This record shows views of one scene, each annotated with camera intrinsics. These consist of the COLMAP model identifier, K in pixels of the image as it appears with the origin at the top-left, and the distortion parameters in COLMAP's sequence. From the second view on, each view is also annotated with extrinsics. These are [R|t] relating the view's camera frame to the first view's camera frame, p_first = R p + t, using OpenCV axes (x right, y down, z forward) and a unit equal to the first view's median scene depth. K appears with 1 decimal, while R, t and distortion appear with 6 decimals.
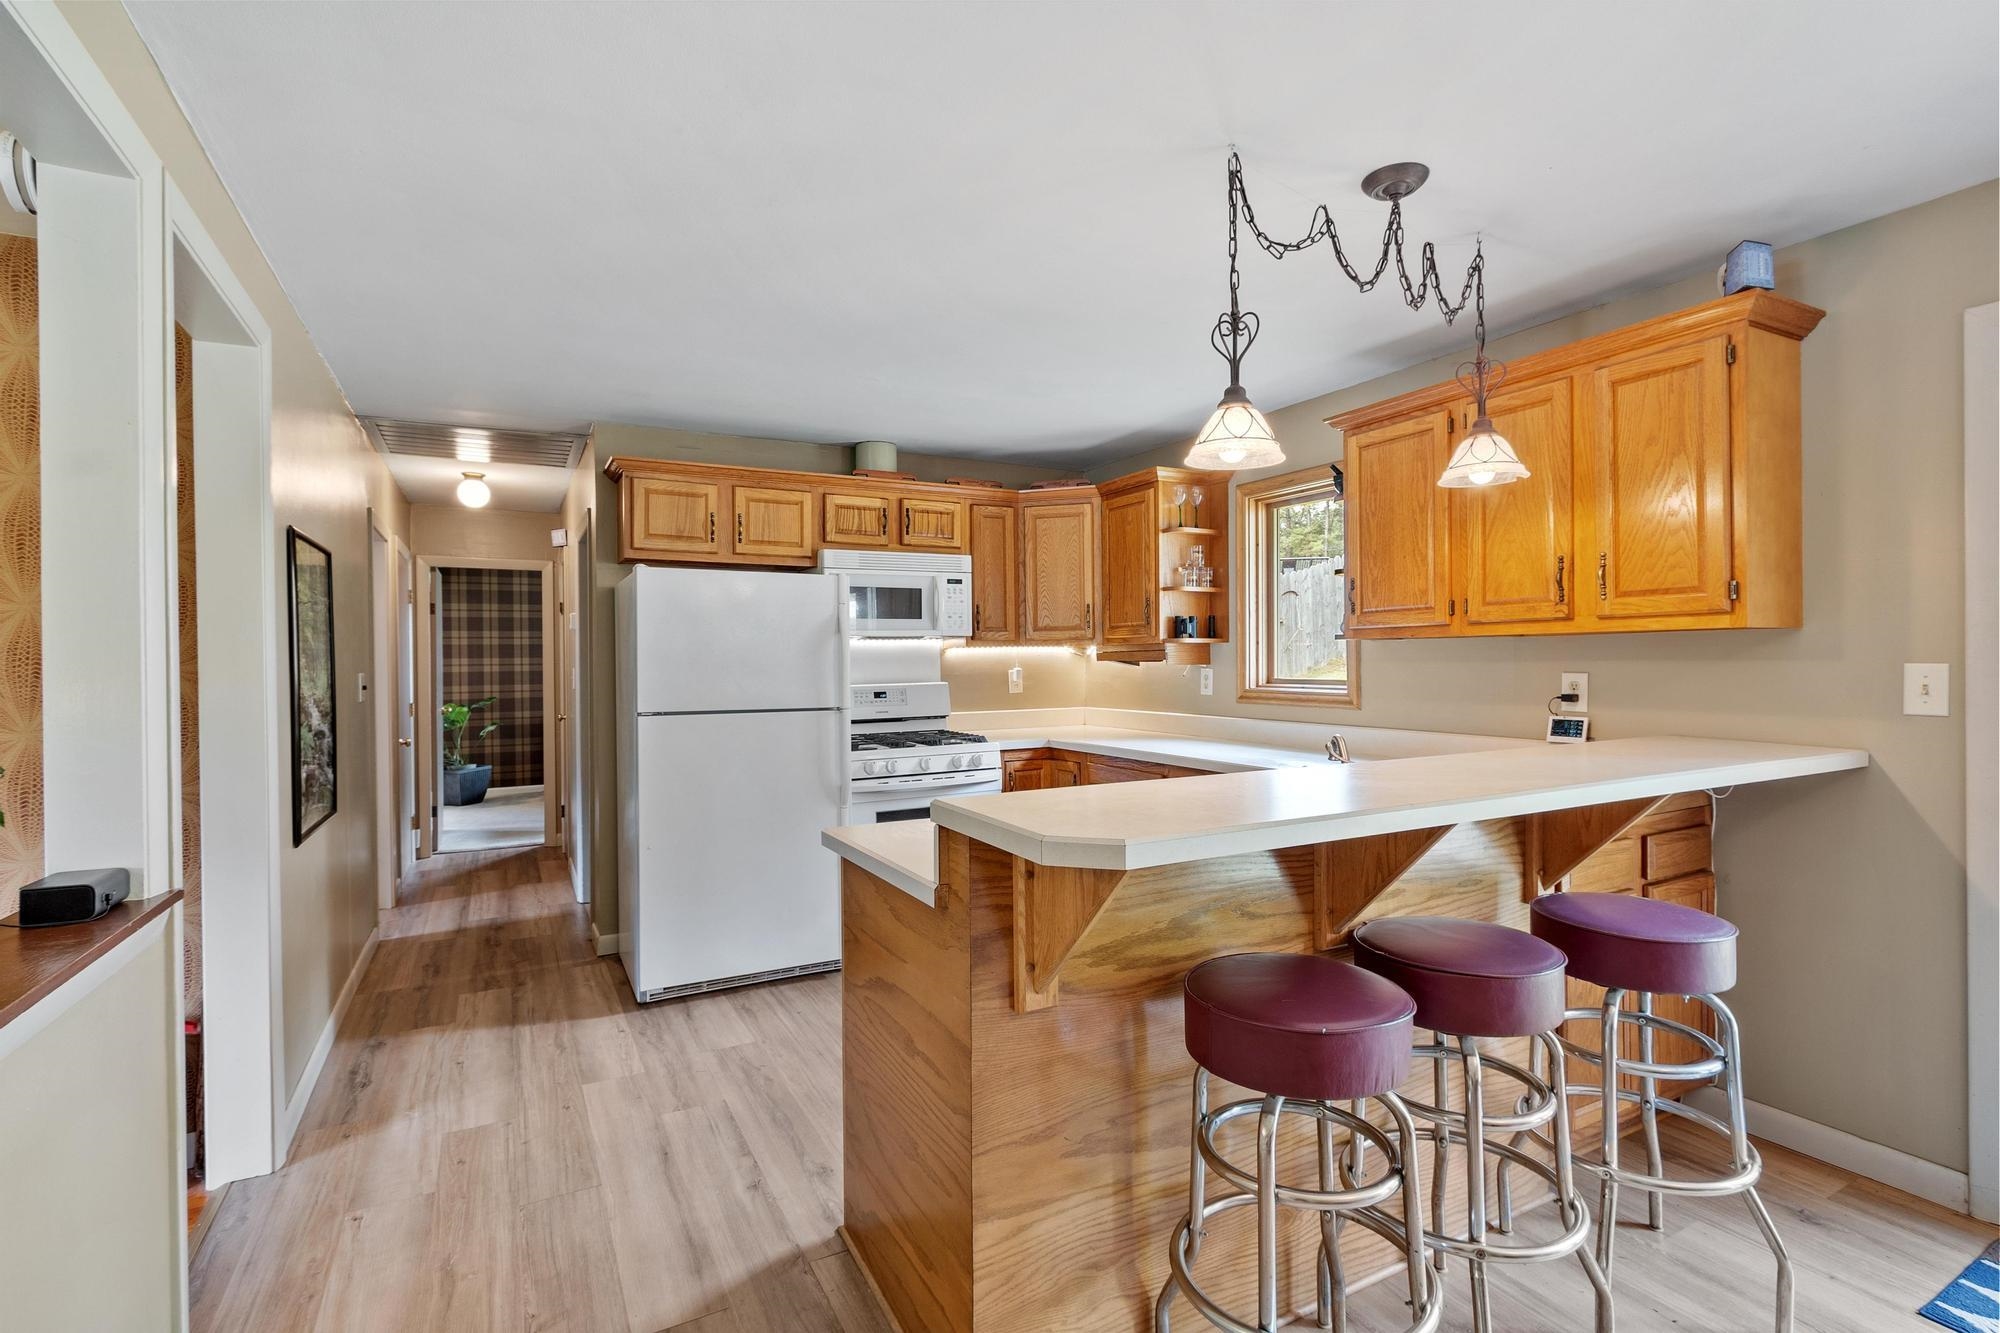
lens RADIAL K [[925.2, 0, 987.1], [0, 925.2, 661.1], [0, 0, 1]] dist [-0.002429, -0.000107]
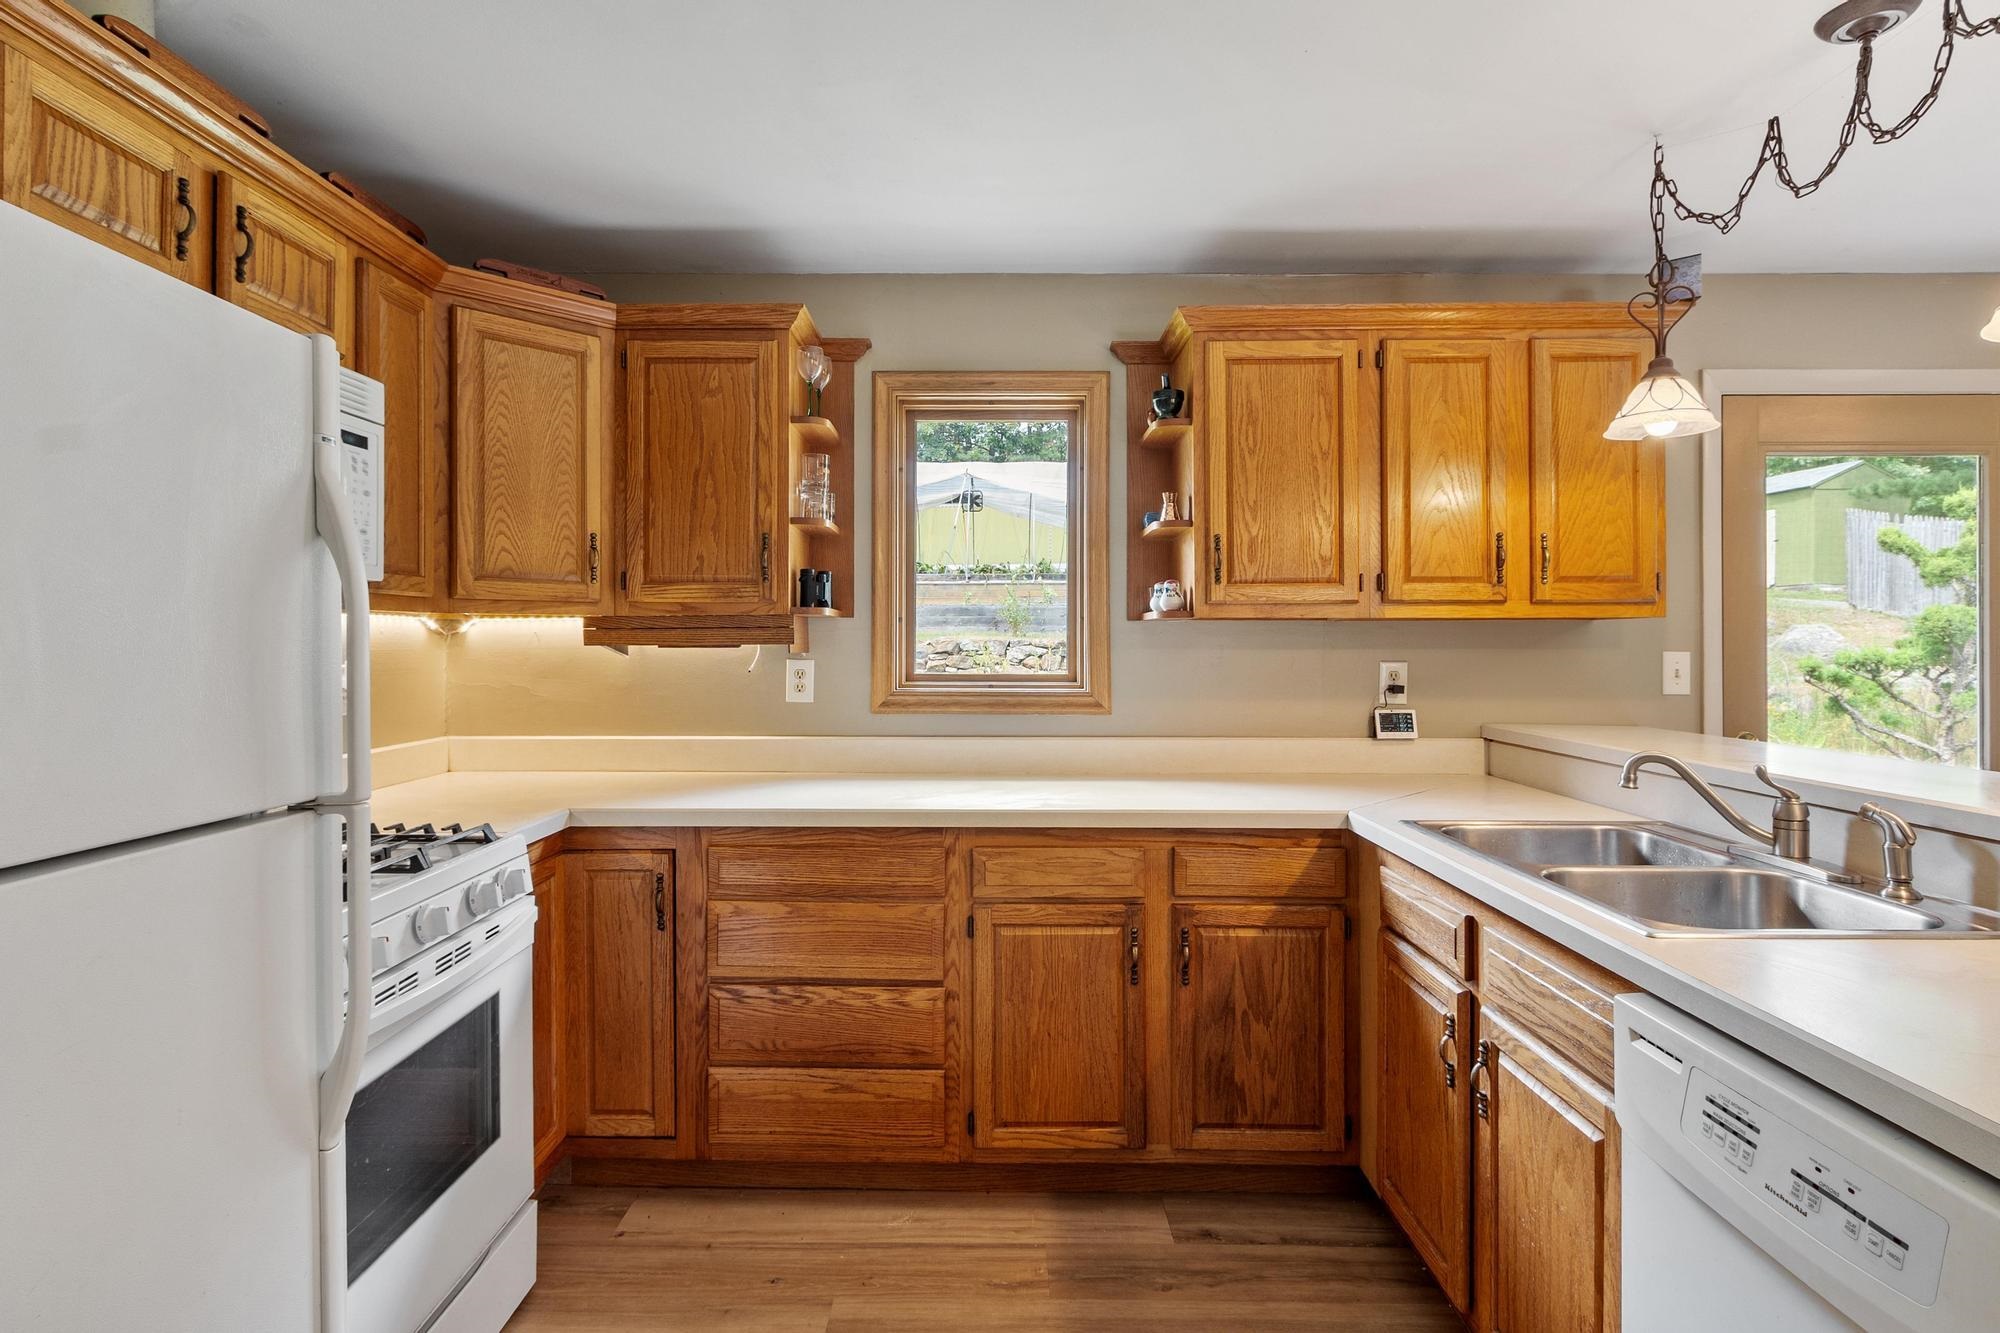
lens RADIAL K [[1009.8, 0, 979.7], [0, 1009.8, 639.4], [0, 0, 1]] dist [-0.000482, -0.000630]
pose [[0.479126, 0.013658, 0.877640, -0.298862], [-0.003691, 0.999901, -0.013546, 0.003636], [-0.877738, 0.003251, 0.479129, 0.592649]]
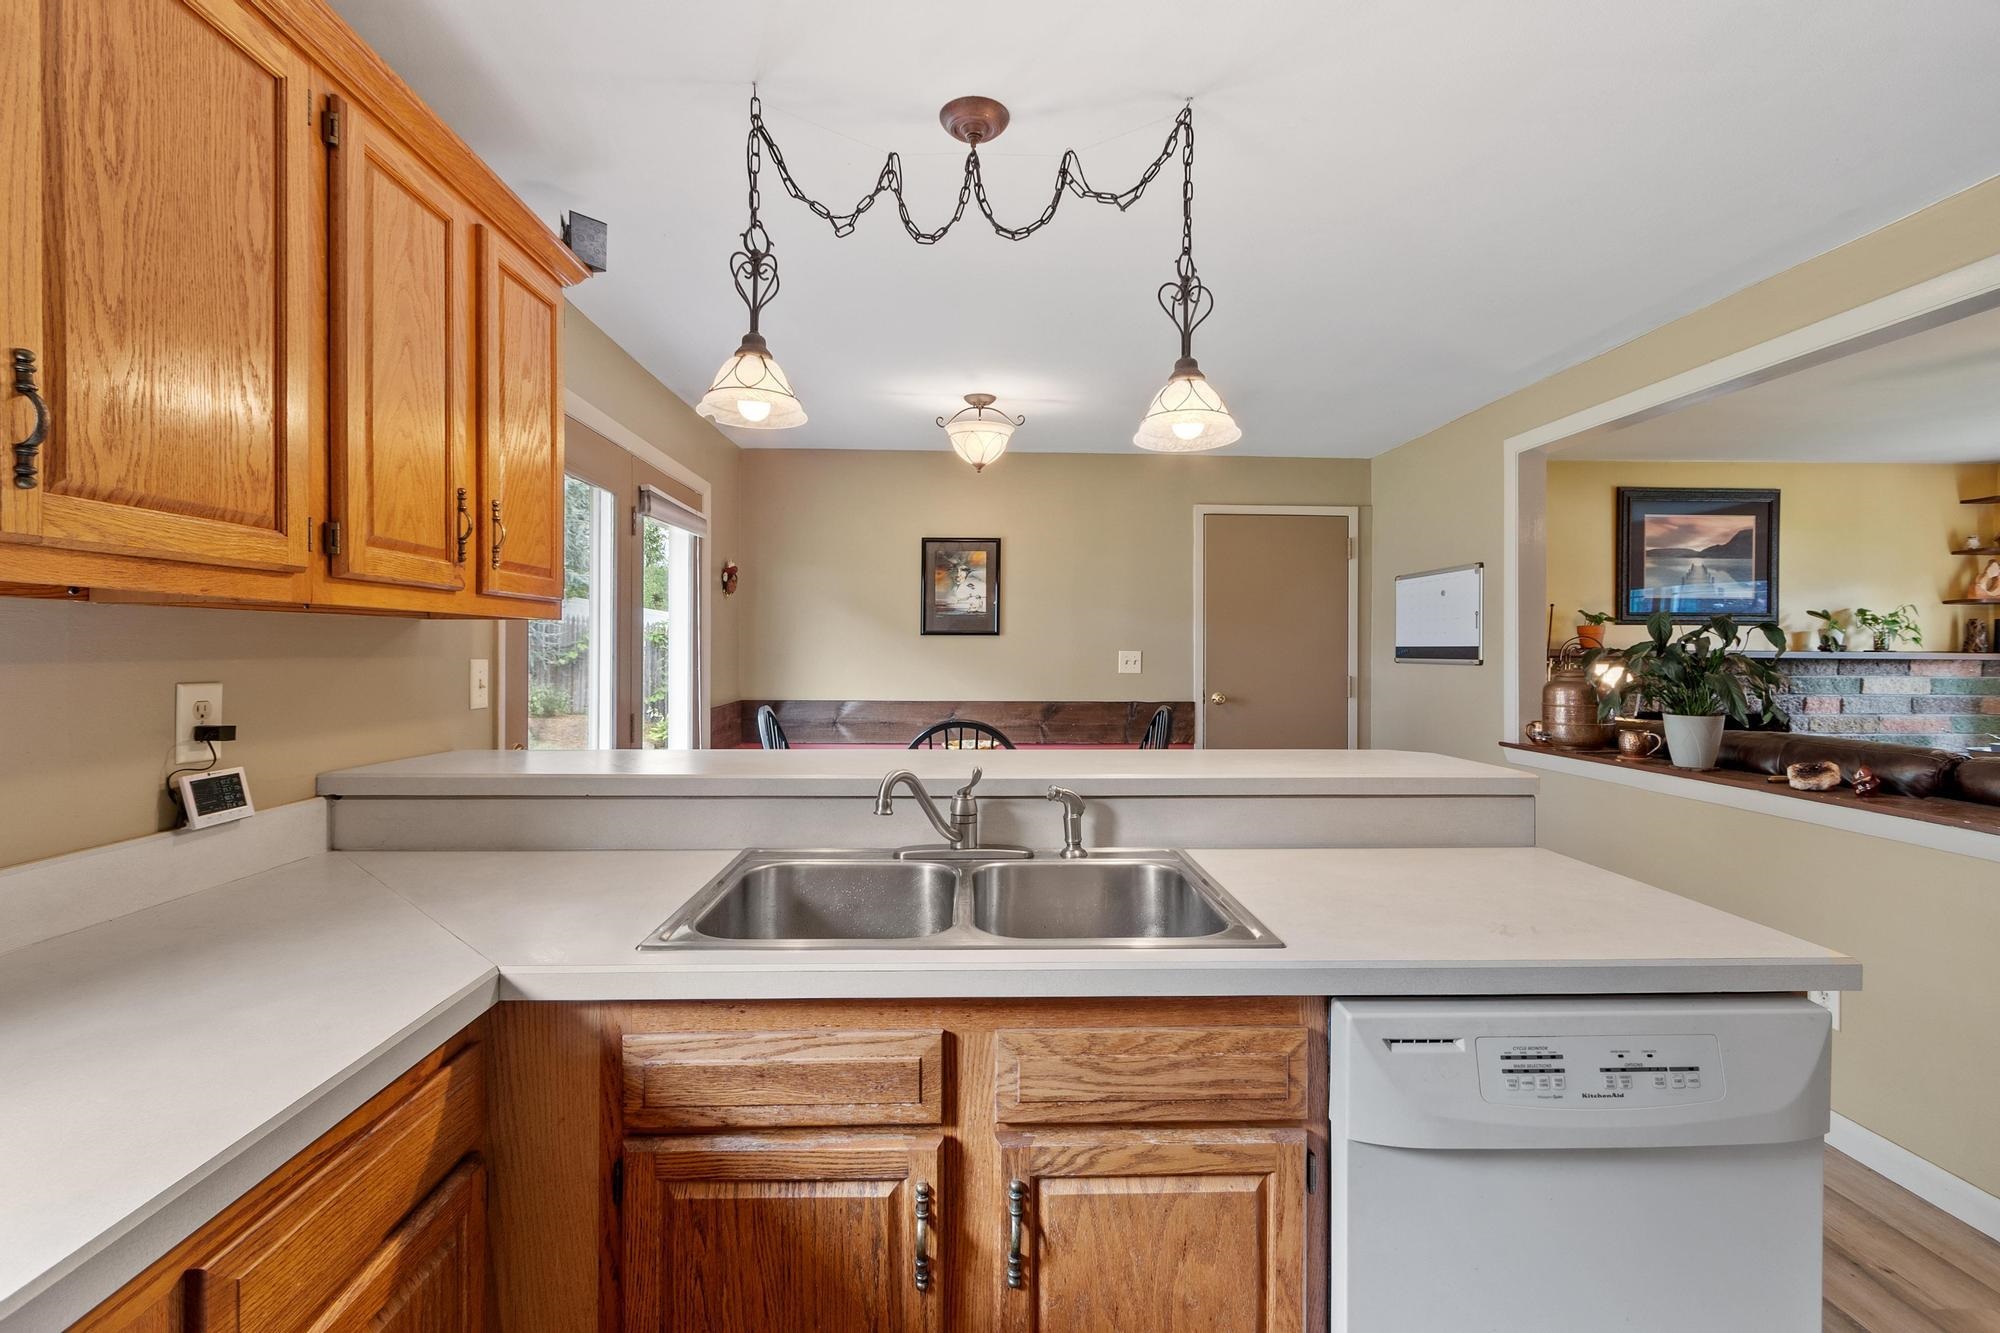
lens RADIAL K [[879.1, 0, 991.2], [0, 879.1, 650.6], [0, 0, 1]] dist [0.002654, -0.001070]
pose [[-0.901762, 0.005800, 0.432194, 0.028818], [0.005714, 0.999983, -0.001498, -0.001528], [-0.432196, 0.001119, -0.901779, 0.838476]]
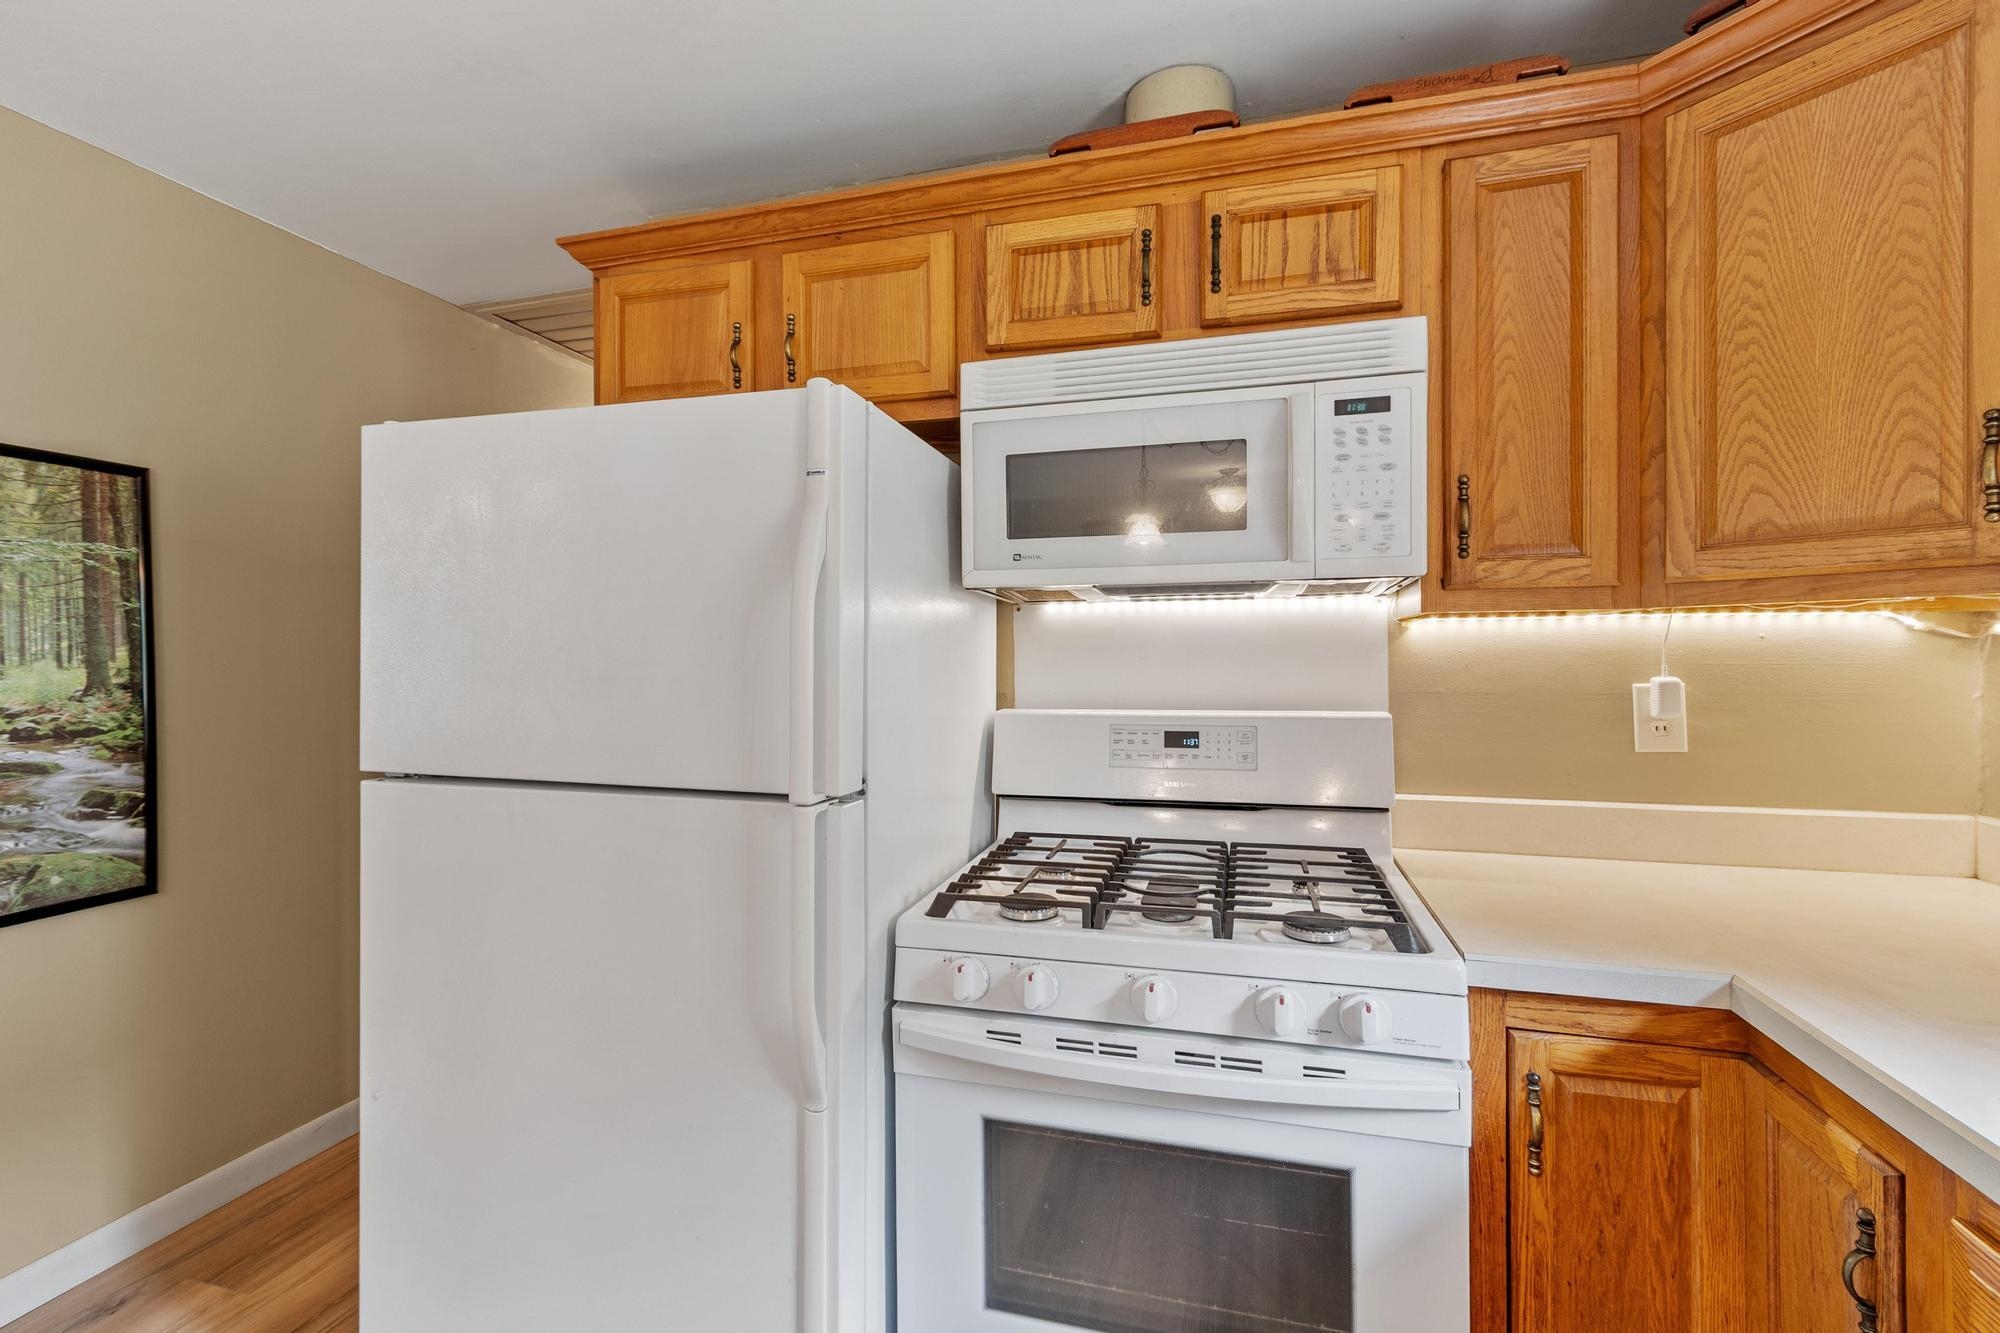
lens RADIAL K [[879.1, 0, 997.3], [0, 879.1, 659.5], [0, 0, 1]] dist [0.002654, -0.001070]
pose [[0.727092, 0.014944, -0.686377, 0.087749], [-0.005661, 0.999860, 0.015772, -0.002669], [0.686516, -0.007582, 0.727075, 0.729054]]
